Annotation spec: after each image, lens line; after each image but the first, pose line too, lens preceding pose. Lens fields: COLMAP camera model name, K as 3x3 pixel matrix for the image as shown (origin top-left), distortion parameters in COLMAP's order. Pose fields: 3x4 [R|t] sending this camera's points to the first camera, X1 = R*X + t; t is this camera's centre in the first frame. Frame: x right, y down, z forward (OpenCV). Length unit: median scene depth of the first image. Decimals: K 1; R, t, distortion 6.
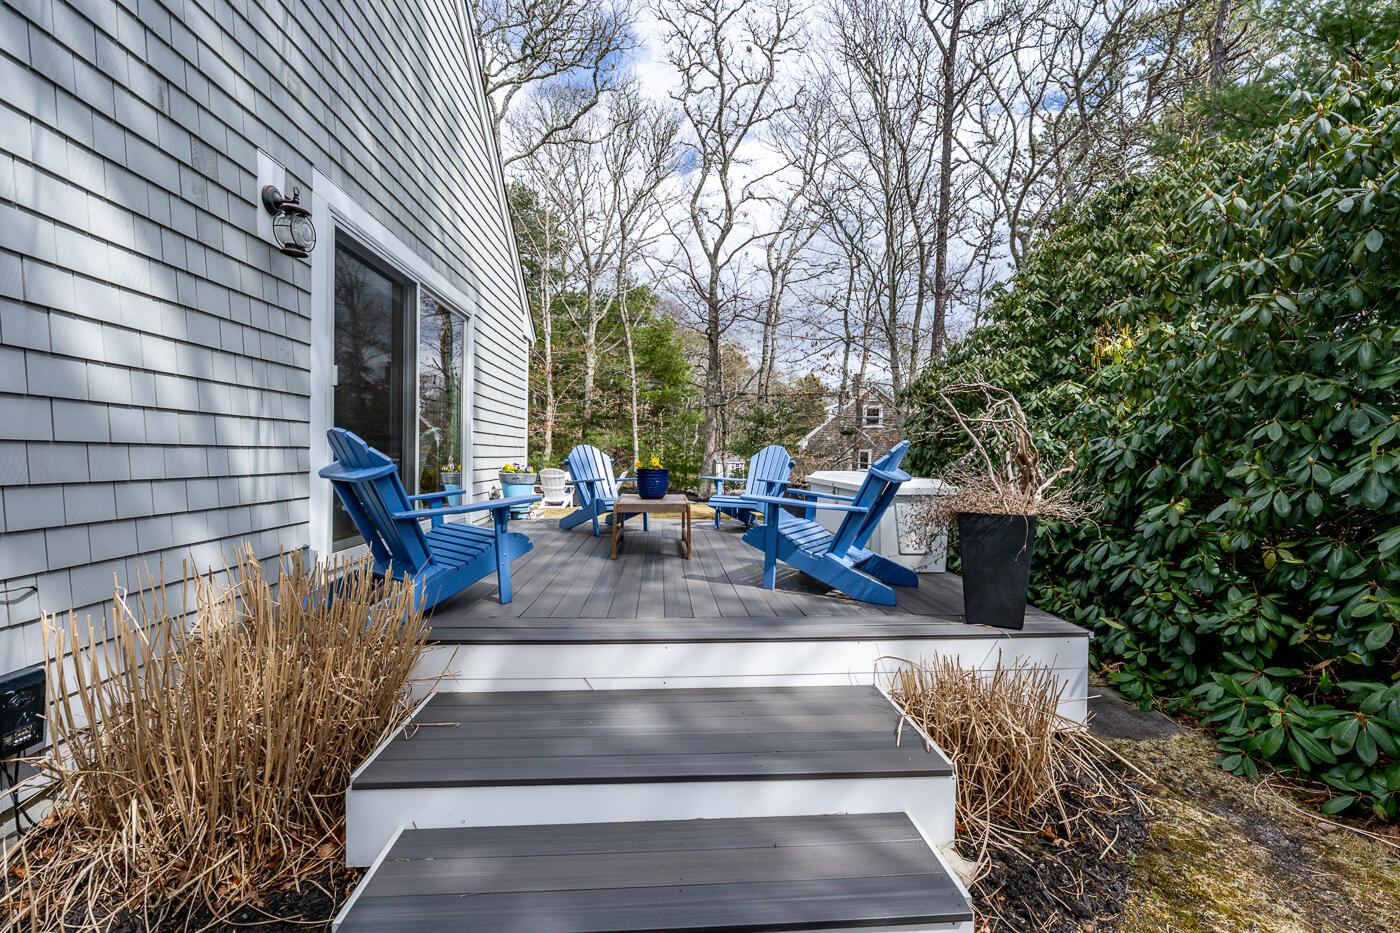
lens RADIAL K [[587.9, 0, 700.0], [0, 587.9, 466.5], [0, 0, 1]] dist [0.001543, 0.000130]
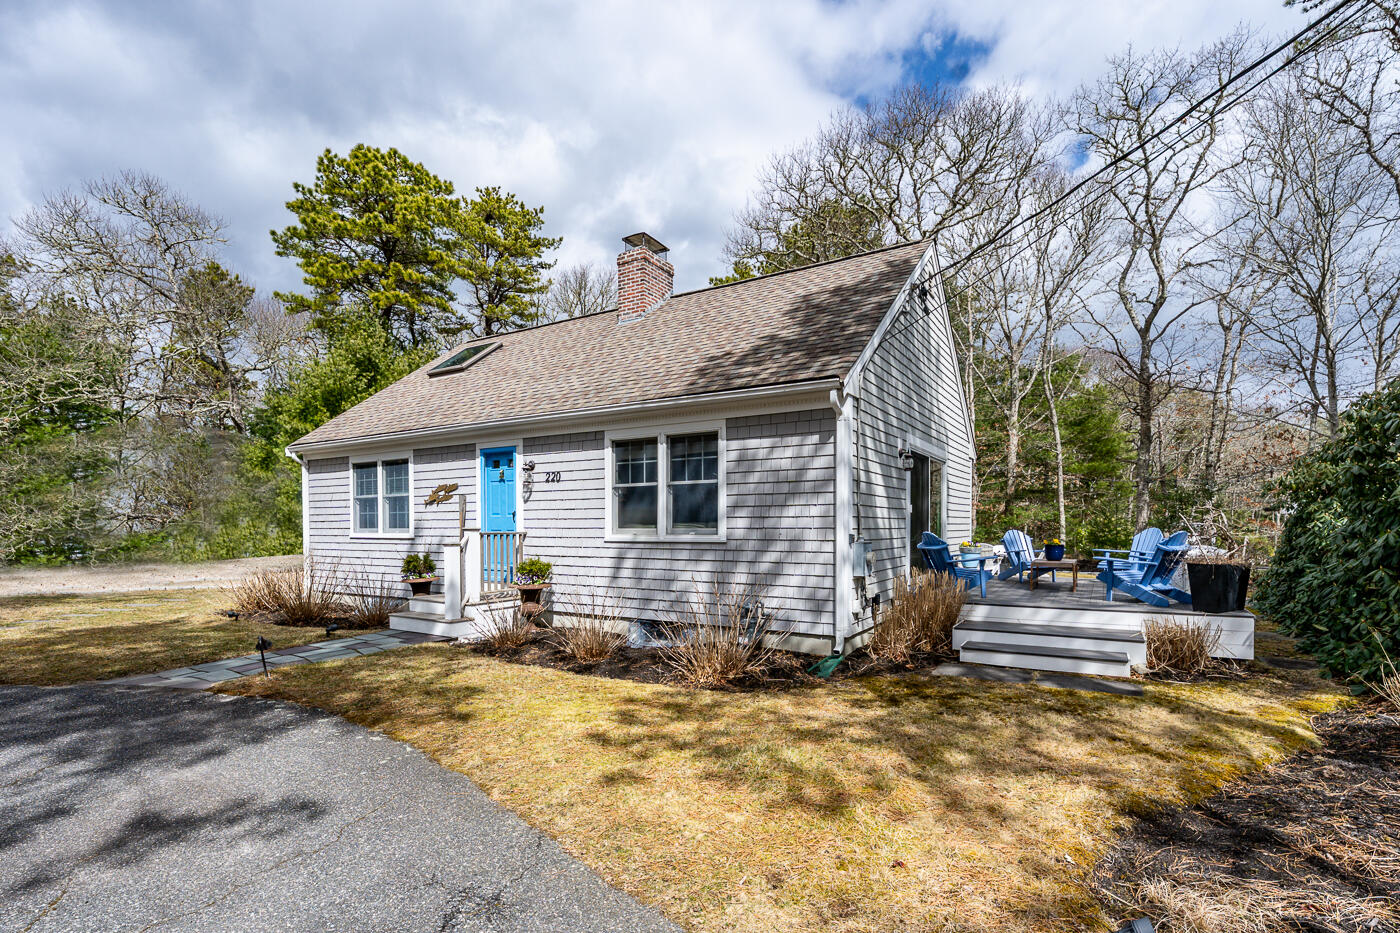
lens RADIAL K [[708.9, 0, 704.3], [0, 708.9, 545.8], [0, 0, 1]] dist [-0.001512, -0.000542]
pose [[0.829440, -0.002522, -0.558591, 0.069519], [0.007941, 0.999942, 0.007277, -0.004870], [0.558540, -0.010472, 0.829412, -0.404209]]
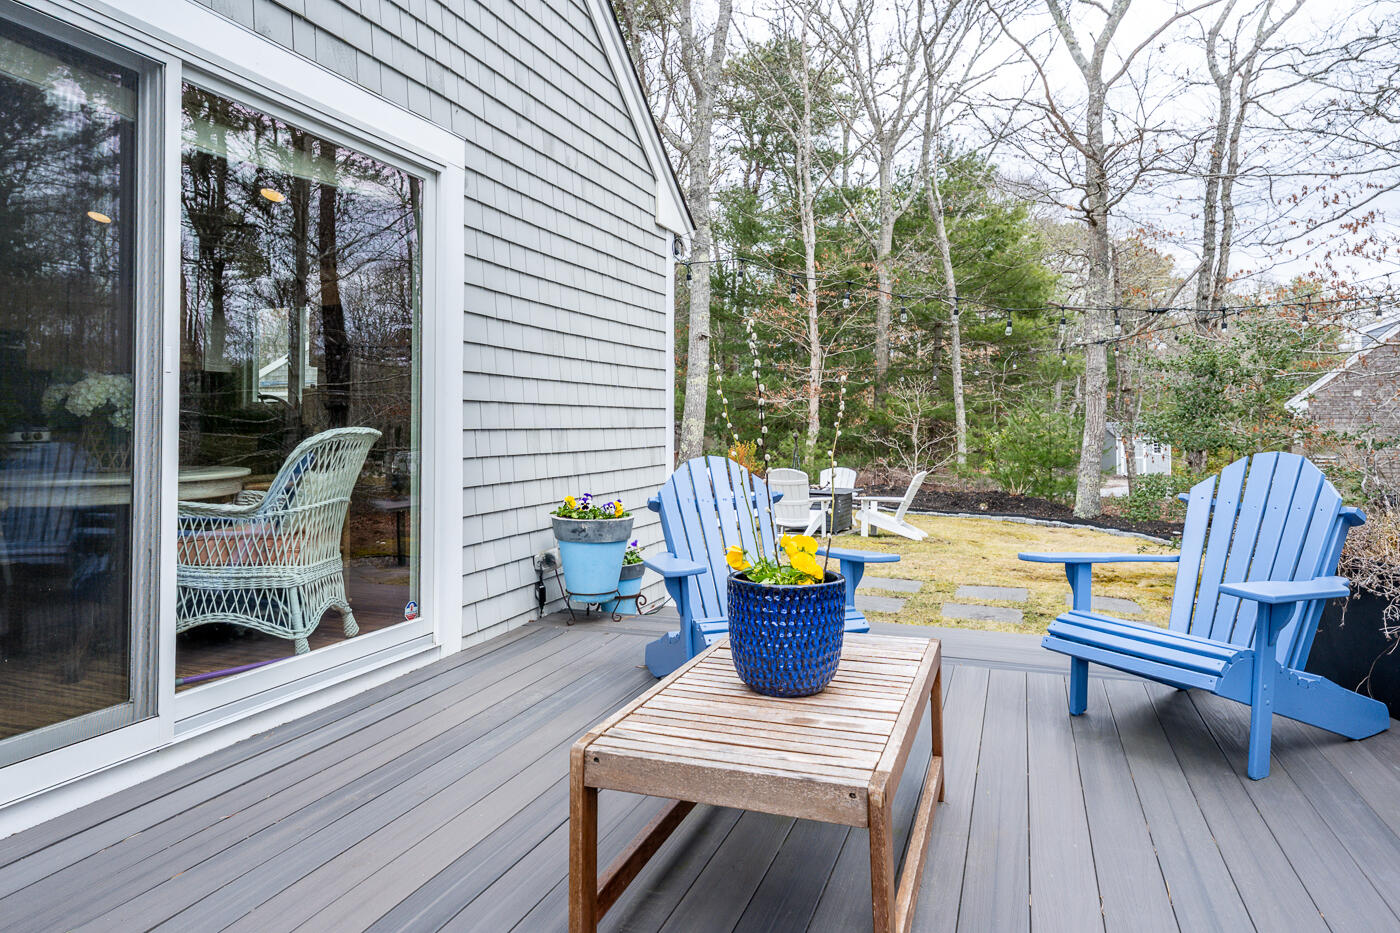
lens RADIAL K [[802.2, 0, 698.7], [0, 802.2, 422.7], [0, 0, 1]] dist [-0.000454, -0.026314]
pose [[0.897567, -0.017176, -0.440543, 0.013865], [0.008357, 0.999724, -0.021951, -0.016545], [0.440798, 0.016021, 0.897463, 0.176329]]
